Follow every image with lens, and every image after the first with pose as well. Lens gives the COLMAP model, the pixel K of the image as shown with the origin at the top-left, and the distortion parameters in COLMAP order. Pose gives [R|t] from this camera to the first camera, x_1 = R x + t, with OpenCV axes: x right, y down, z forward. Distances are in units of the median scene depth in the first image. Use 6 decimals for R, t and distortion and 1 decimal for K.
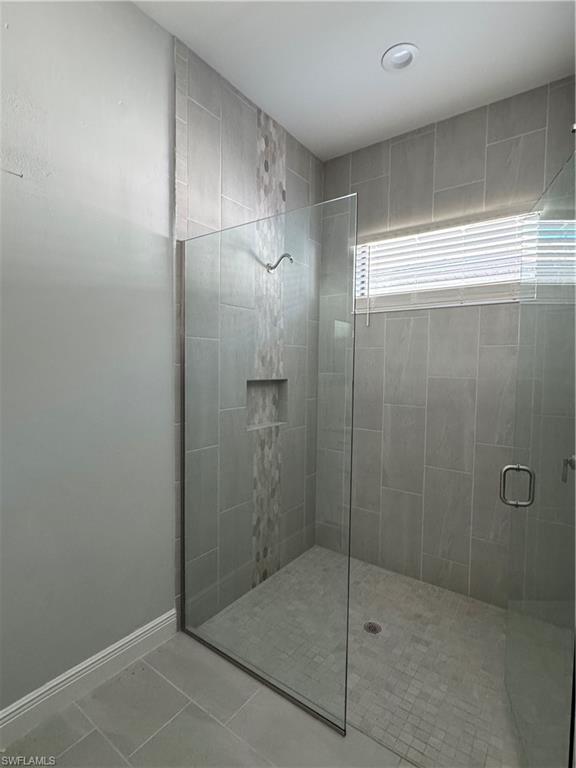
lens RADIAL K [[383.6, 0, 289.9], [0, 383.6, 384.3], [0, 0, 1]] dist [-0.000671, -0.000186]
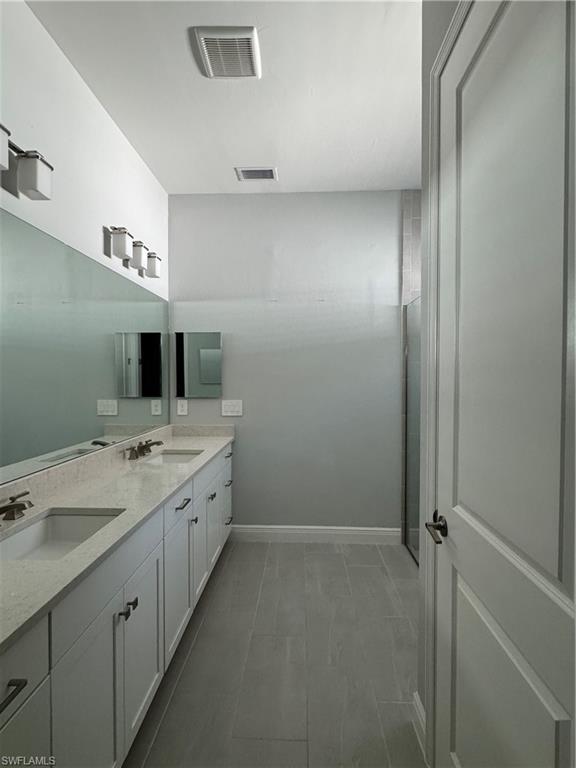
lens RADIAL K [[383.6, 0, 288.7], [0, 383.6, 383.4], [0, 0, 1]] dist [-0.000671, -0.000186]
pose [[0.556207, -0.004307, -0.831033, 0.830419], [-0.030217, 0.999221, -0.025403, 0.024015], [0.830495, 0.039241, 0.555643, -0.343072]]
